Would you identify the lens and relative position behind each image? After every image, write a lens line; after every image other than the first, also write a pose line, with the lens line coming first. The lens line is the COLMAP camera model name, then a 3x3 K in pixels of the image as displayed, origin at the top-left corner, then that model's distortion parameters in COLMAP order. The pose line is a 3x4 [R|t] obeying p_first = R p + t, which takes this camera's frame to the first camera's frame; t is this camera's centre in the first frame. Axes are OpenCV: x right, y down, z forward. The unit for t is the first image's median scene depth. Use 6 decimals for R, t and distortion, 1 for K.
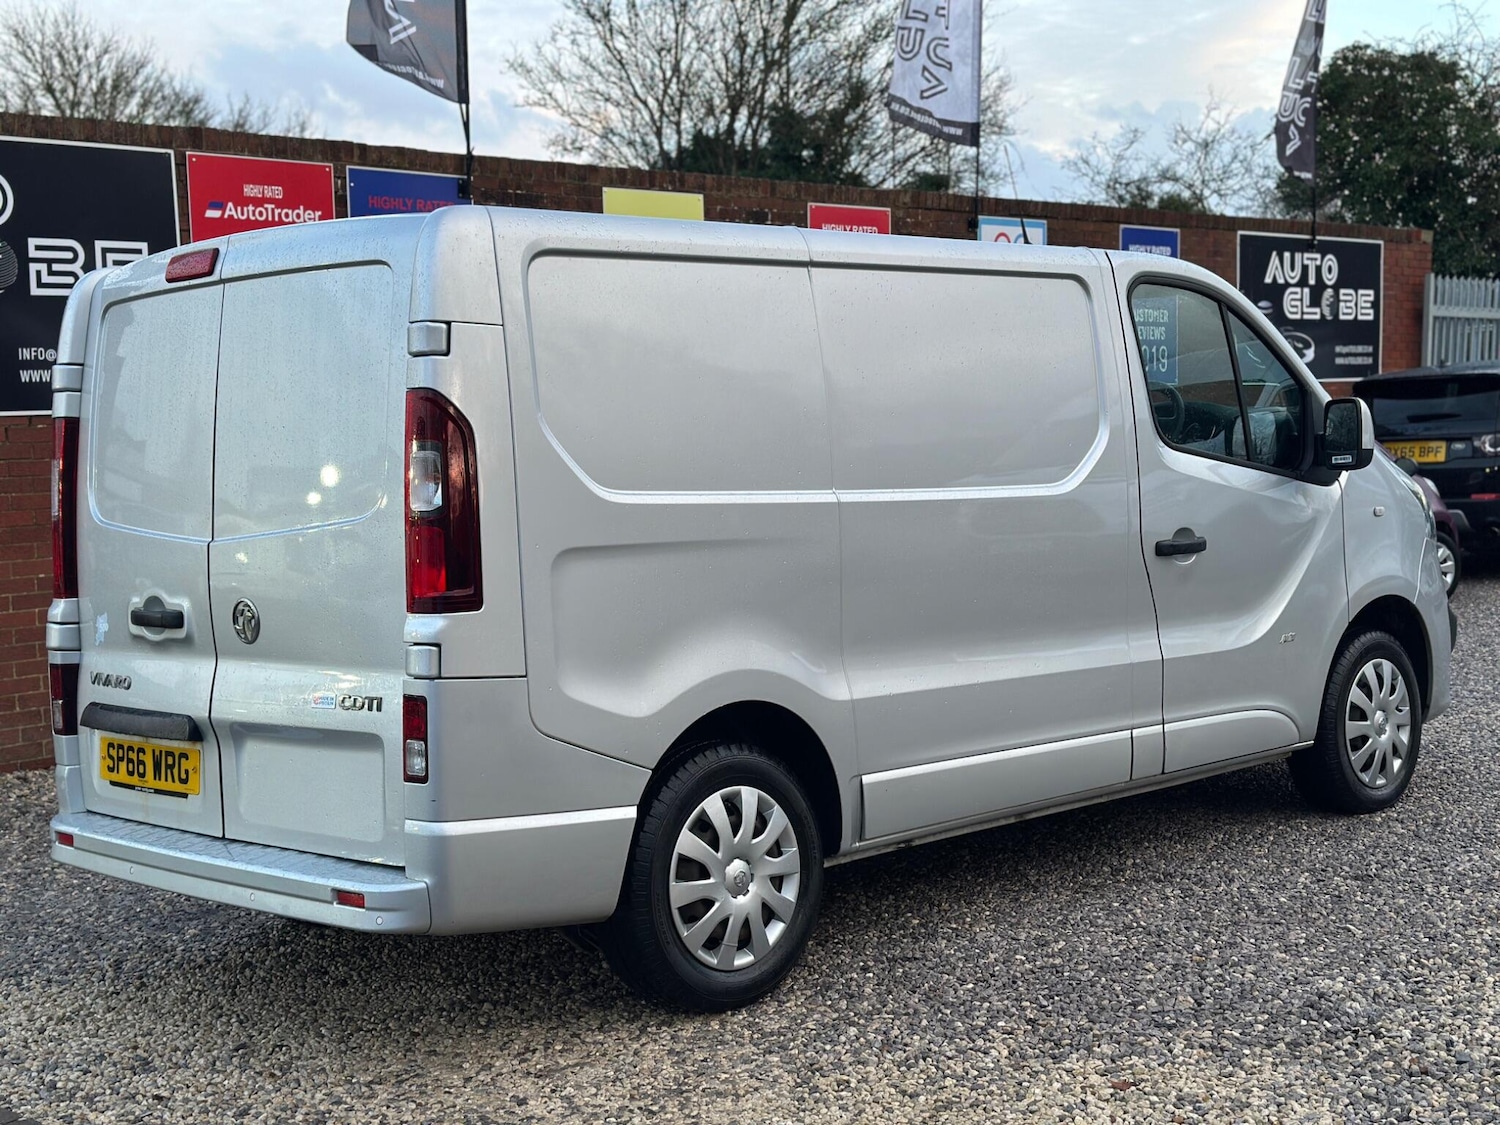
lens RADIAL K [[2107.8, 0, 736.4], [0, 2107.8, 547.6], [0, 0, 1]] dist [0.101473, 0.000000]
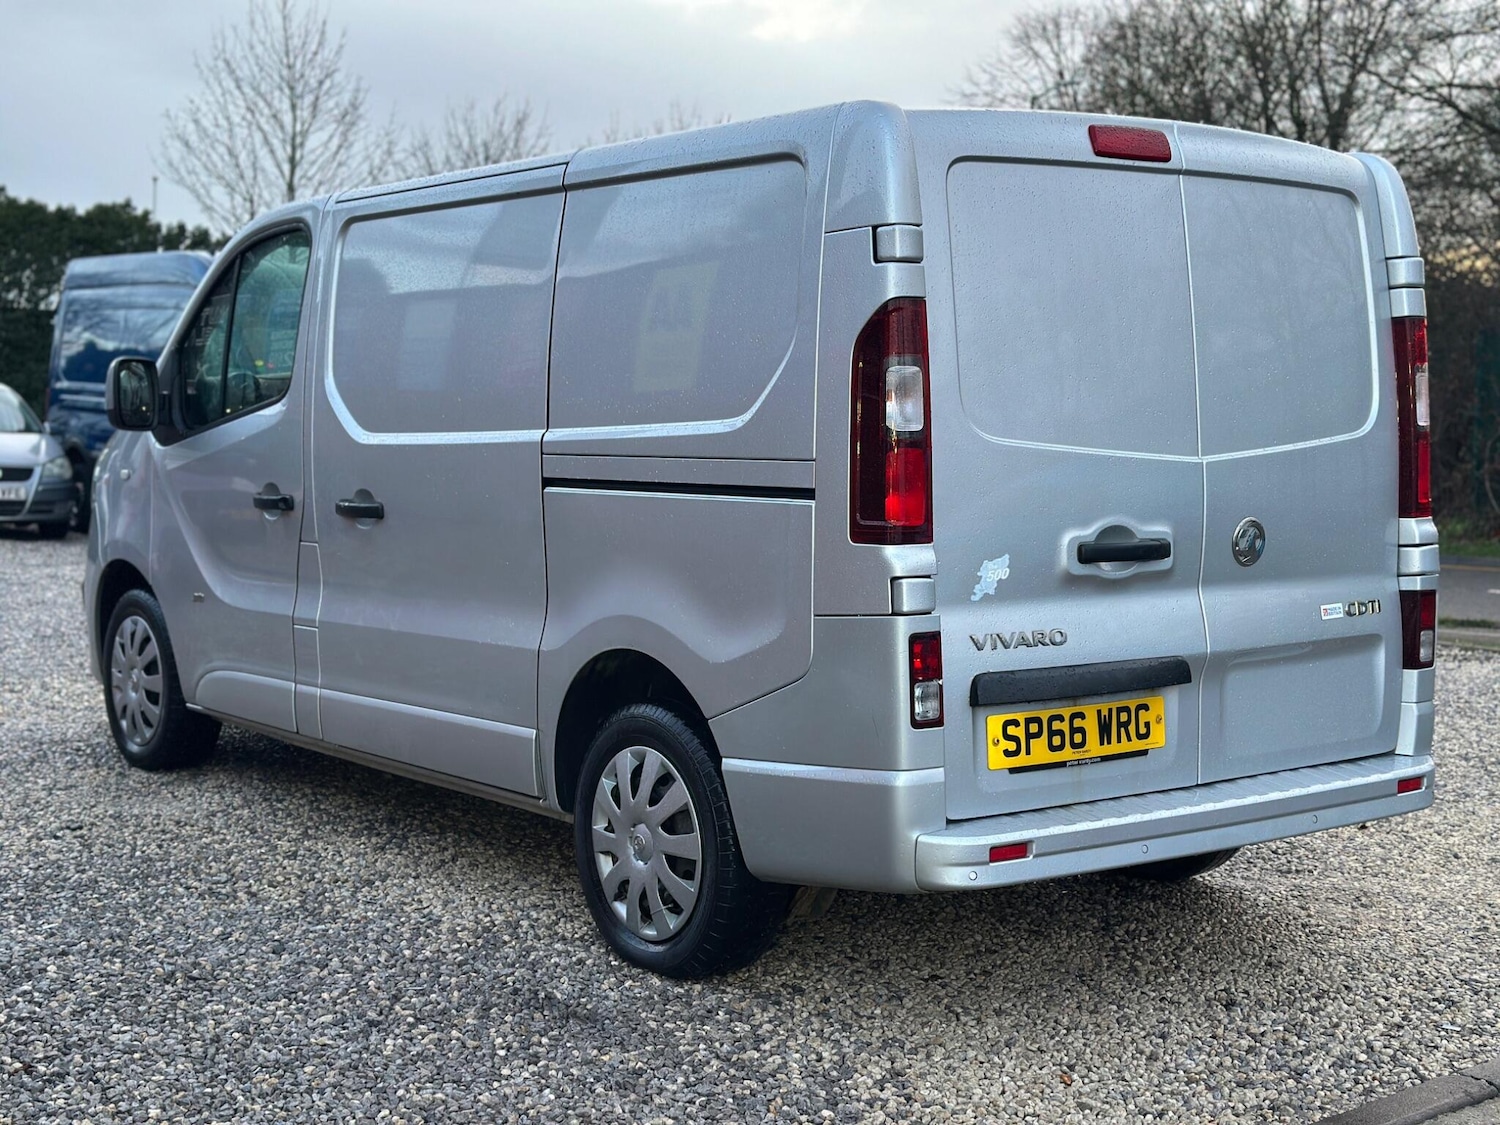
lens RADIAL K [[2107.8, 0, 743.4], [0, 2107.8, 556.8], [0, 0, 1]] dist [0.101473, 0.000000]
pose [[0.120377, -0.031483, 0.992229, -1.147921], [0.037136, 0.998940, 0.027191, 0.006765], [-0.992033, 0.033574, 0.121418, 1.062963]]
